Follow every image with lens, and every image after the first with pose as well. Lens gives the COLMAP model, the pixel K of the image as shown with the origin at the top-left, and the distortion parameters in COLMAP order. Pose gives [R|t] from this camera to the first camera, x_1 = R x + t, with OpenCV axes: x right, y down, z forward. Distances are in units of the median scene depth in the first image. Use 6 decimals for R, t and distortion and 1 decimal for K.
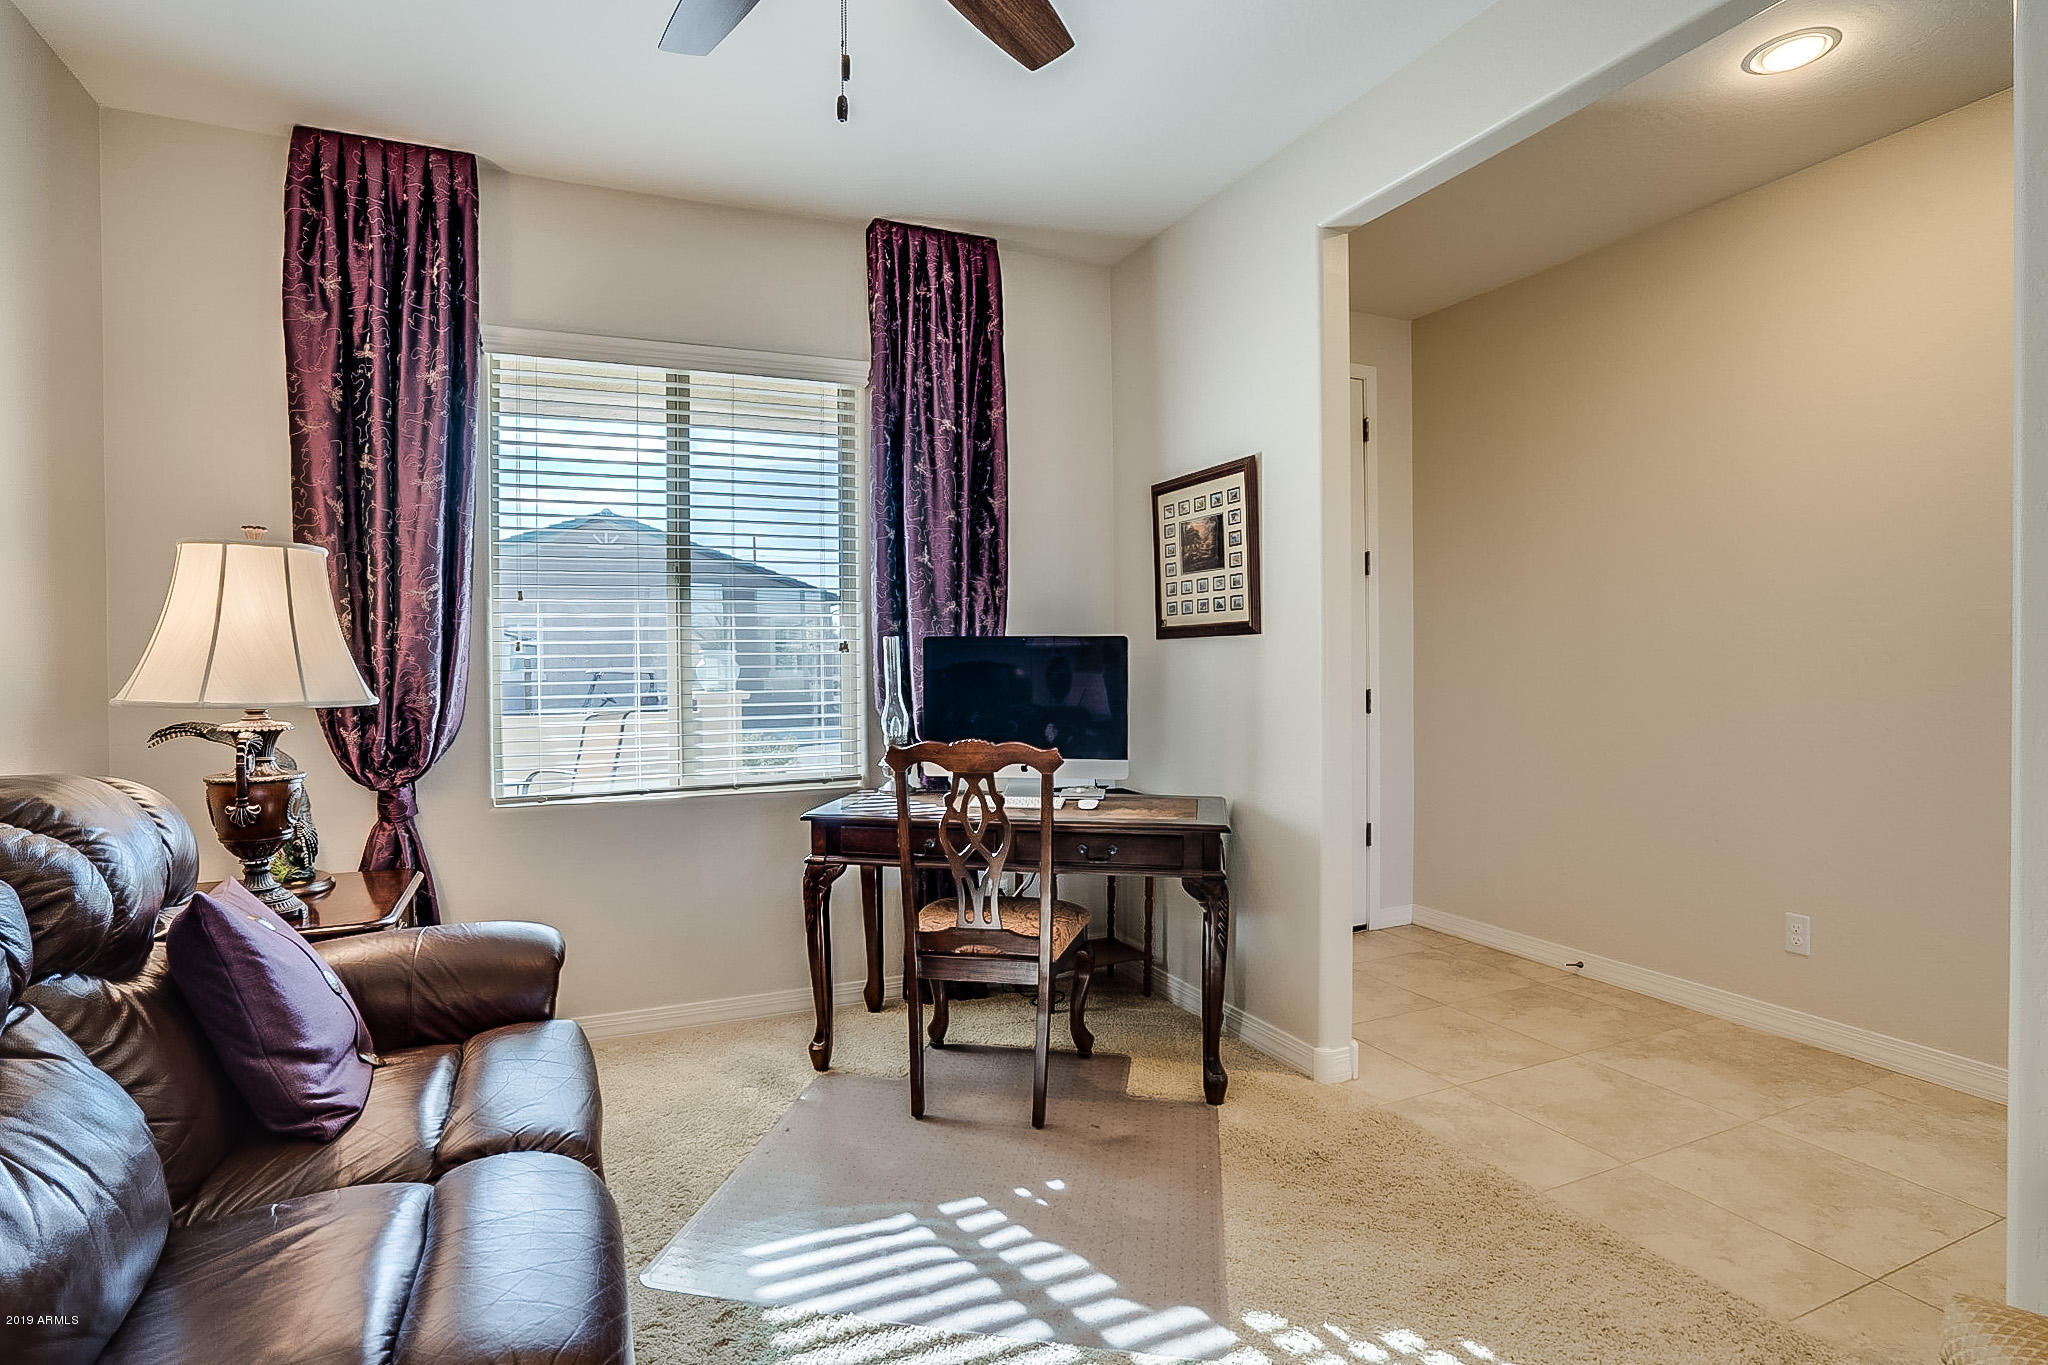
lens RADIAL K [[1018.6, 0, 1014.4], [0, 1018.6, 671.9], [0, 0, 1]] dist [-0.057456, 0.031653]
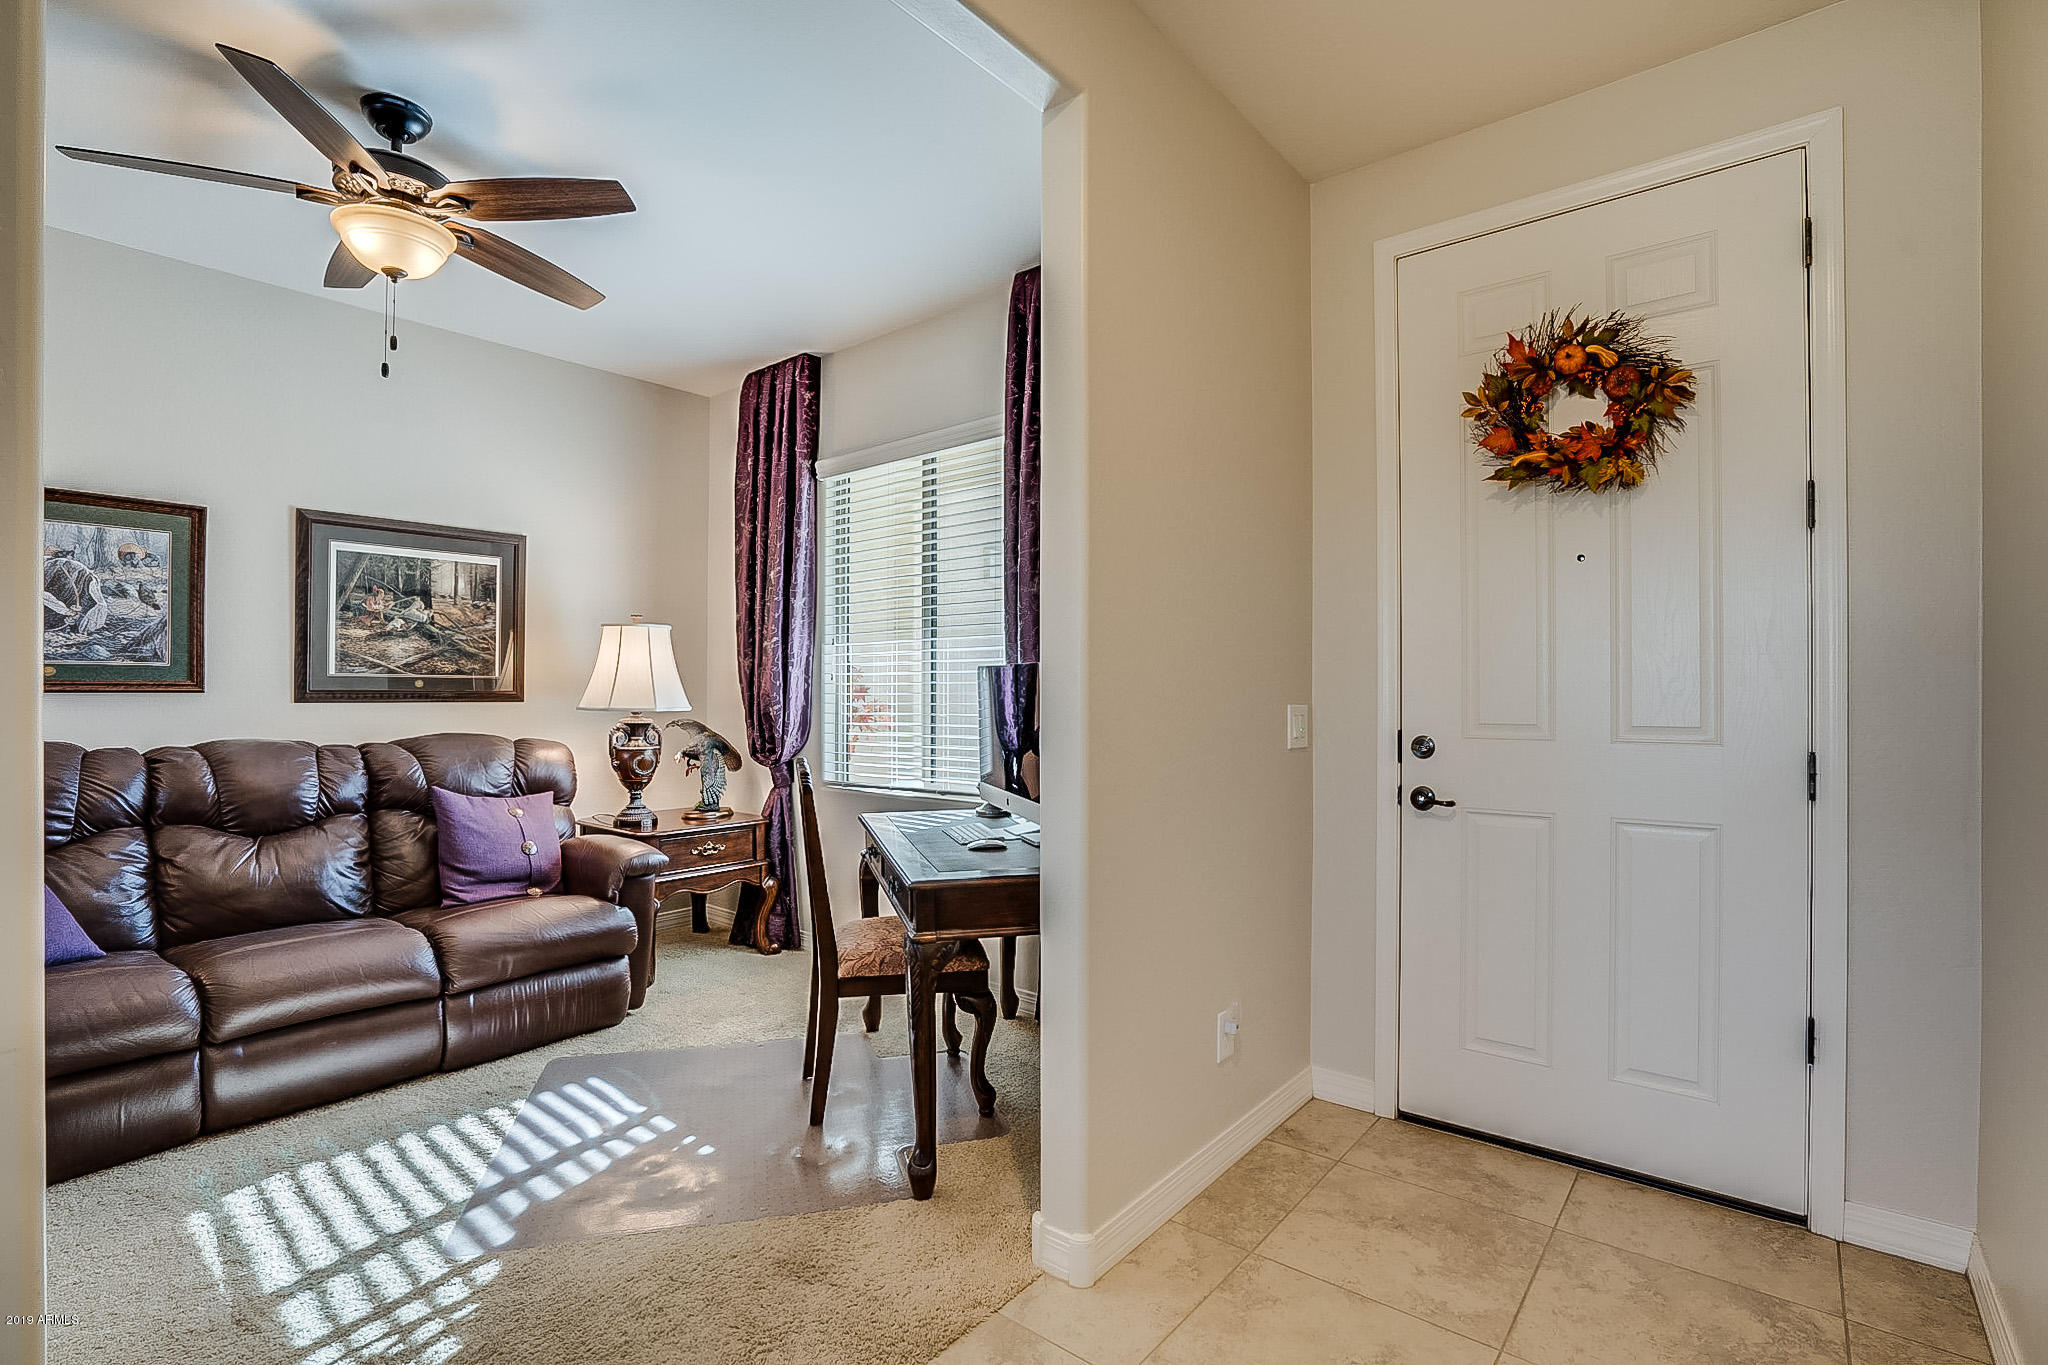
lens RADIAL K [[949.1, 0, 1005.1], [0, 949.1, 693.6], [0, 0, 1]] dist [-0.050444, 0.018706]
pose [[0.444361, 0.017428, -0.895678, 1.194192], [-0.019030, 0.999769, 0.010012, -0.028926], [0.895646, 0.012596, 0.444590, 0.865073]]
